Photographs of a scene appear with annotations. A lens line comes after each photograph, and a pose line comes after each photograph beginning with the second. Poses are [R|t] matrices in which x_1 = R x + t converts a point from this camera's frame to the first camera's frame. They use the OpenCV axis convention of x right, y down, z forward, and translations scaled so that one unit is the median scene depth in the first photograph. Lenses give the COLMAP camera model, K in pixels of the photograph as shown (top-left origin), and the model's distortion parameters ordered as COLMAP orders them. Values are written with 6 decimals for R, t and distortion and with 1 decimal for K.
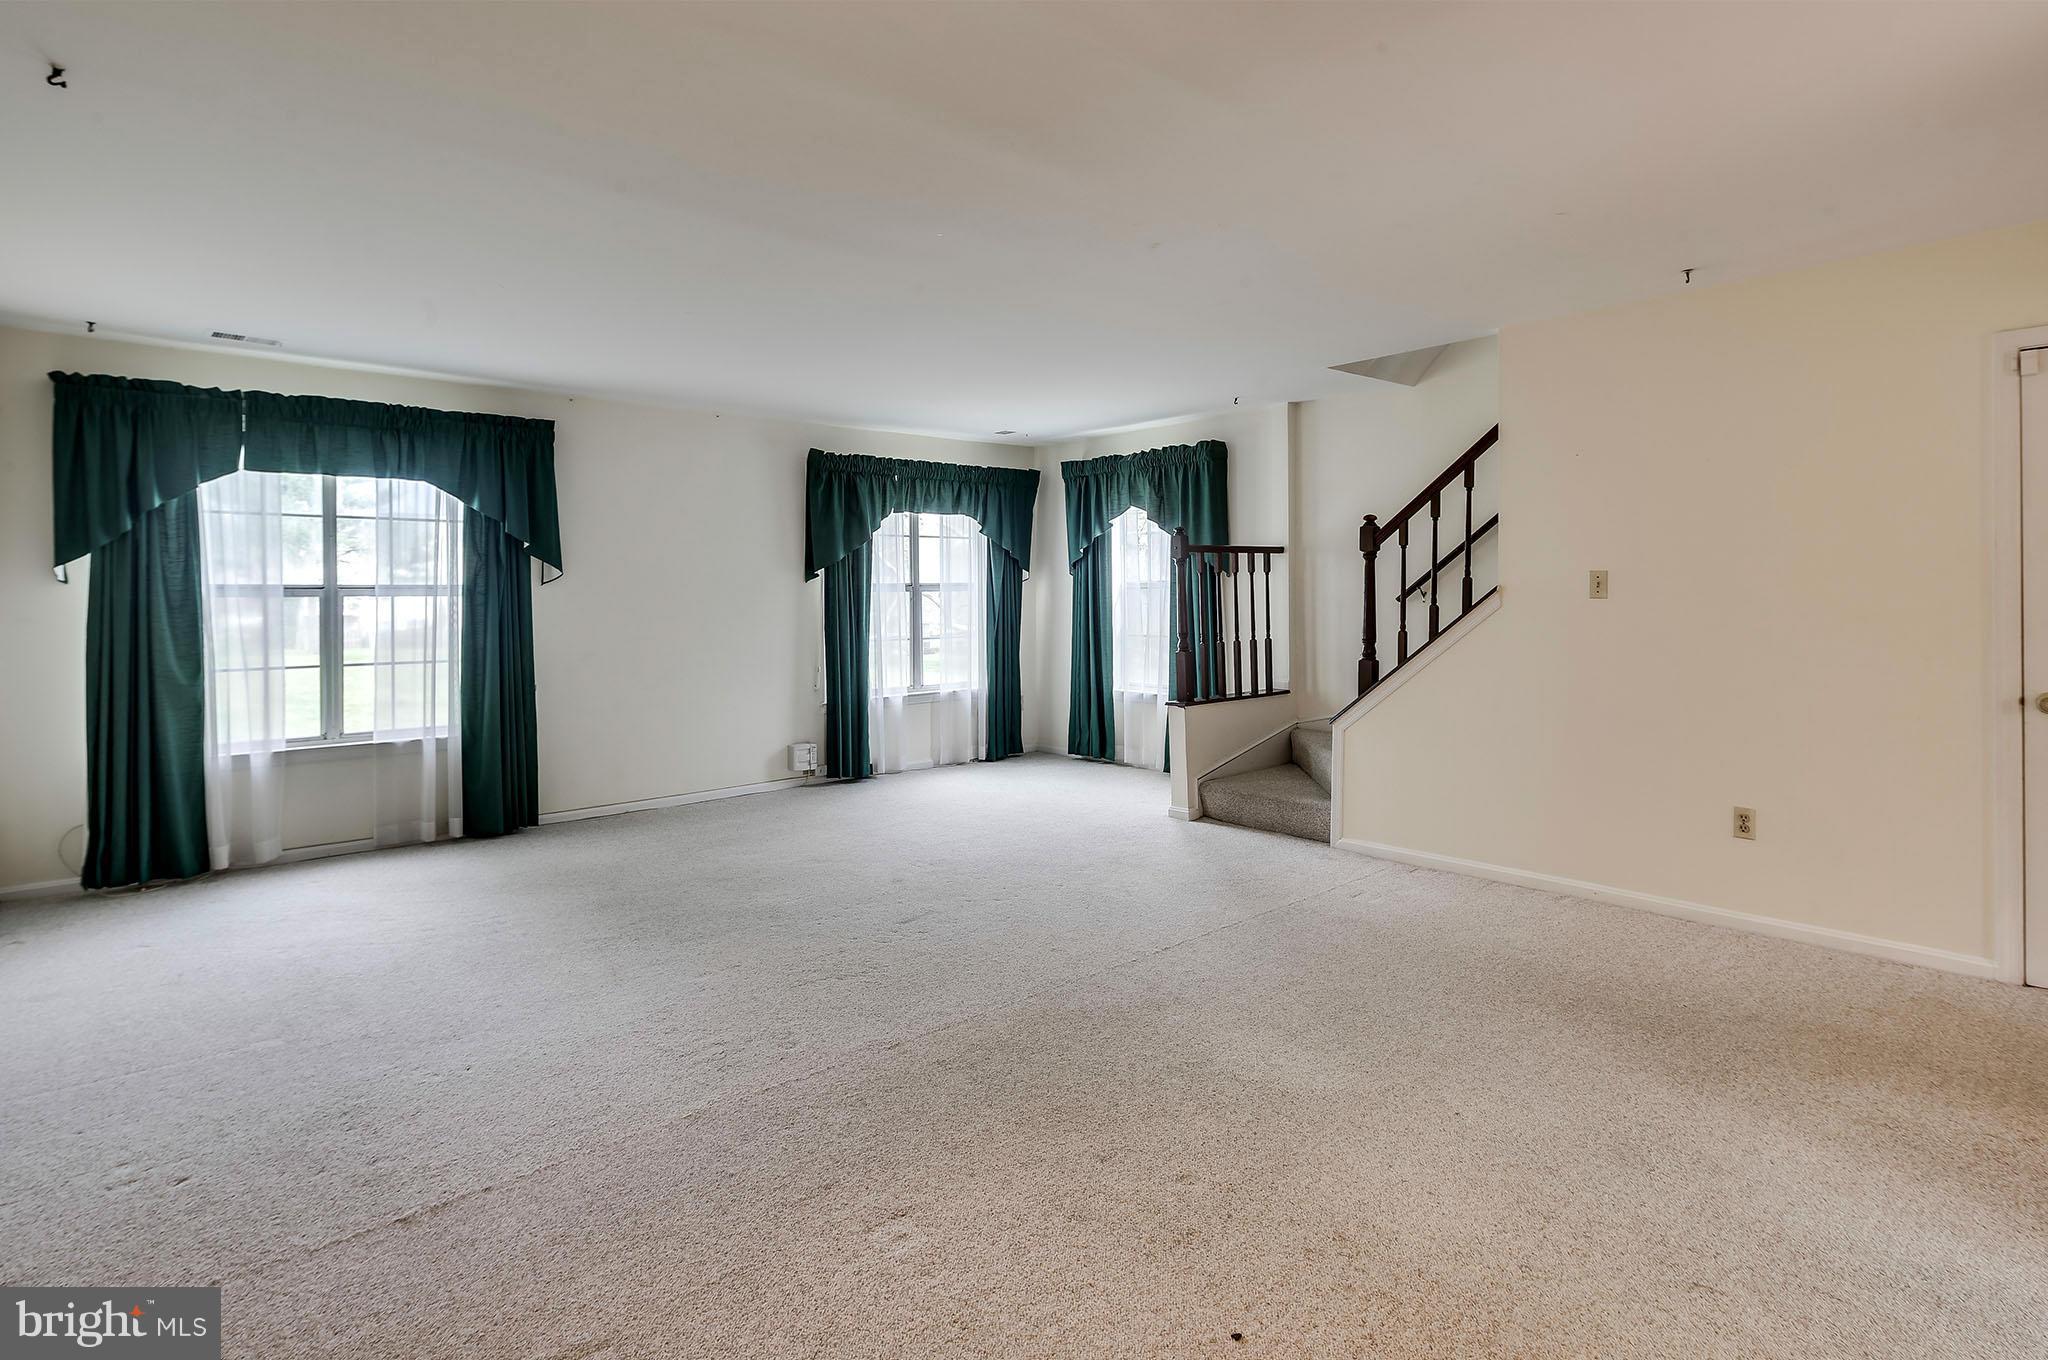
lens RADIAL K [[1022.0, 0, 1028.2], [0, 1022.0, 599.1], [0, 0, 1]] dist [0.000048, -0.000353]
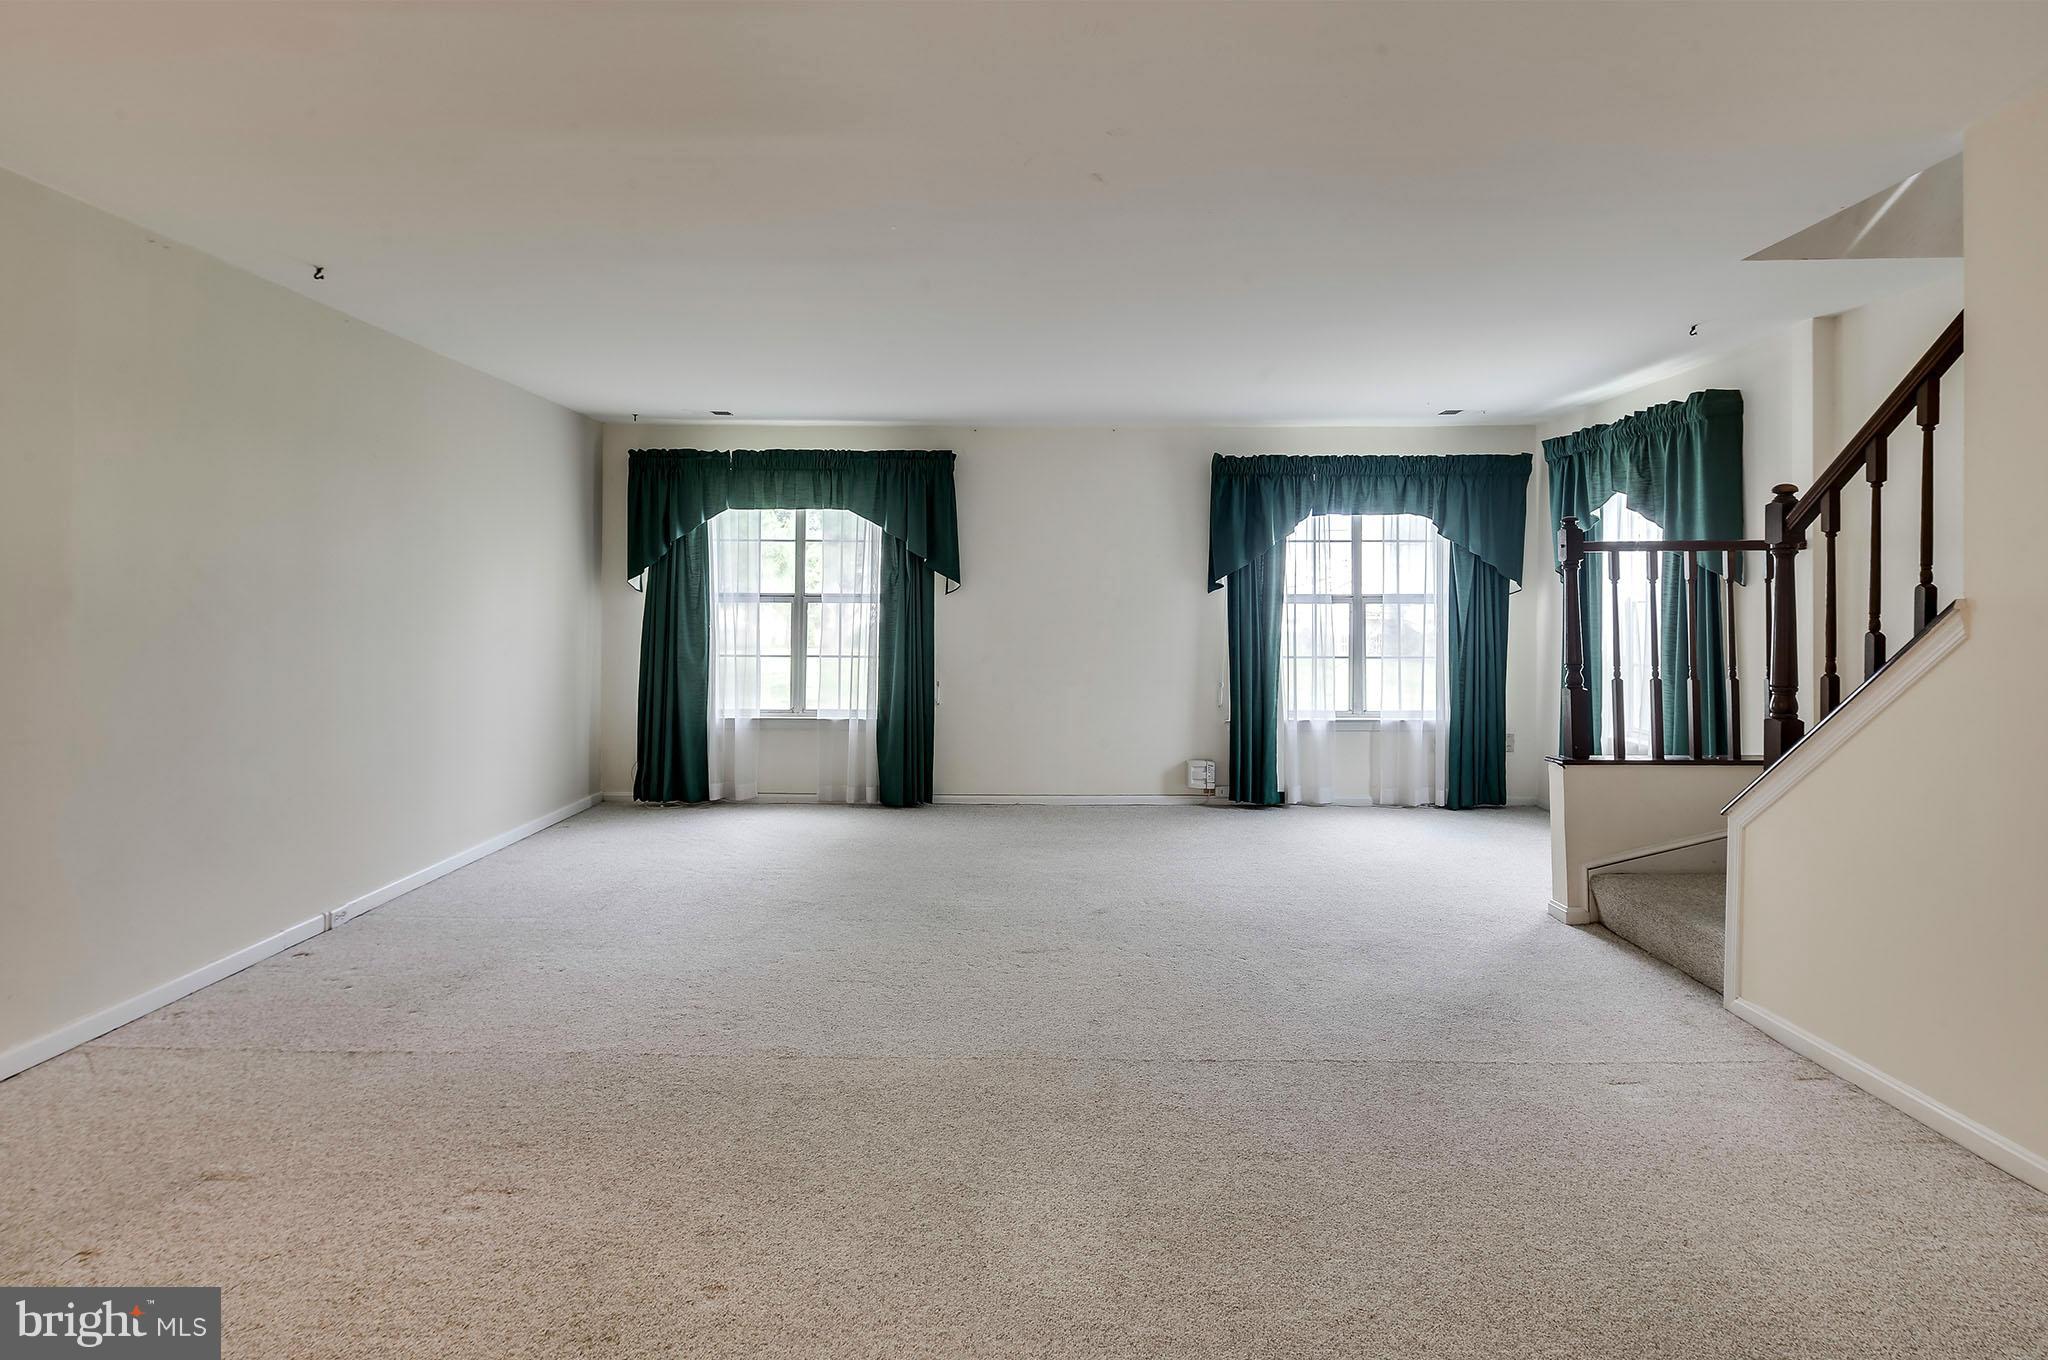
lens RADIAL K [[1022.0, 0, 1028.2], [0, 1022.0, 599.1], [0, 0, 1]] dist [0.000048, -0.000353]
pose [[0.746489, 0.006285, -0.665368, 0.351560], [-0.013854, 0.999885, -0.006098, -0.002643], [0.665254, 0.013770, 0.746490, 0.204390]]
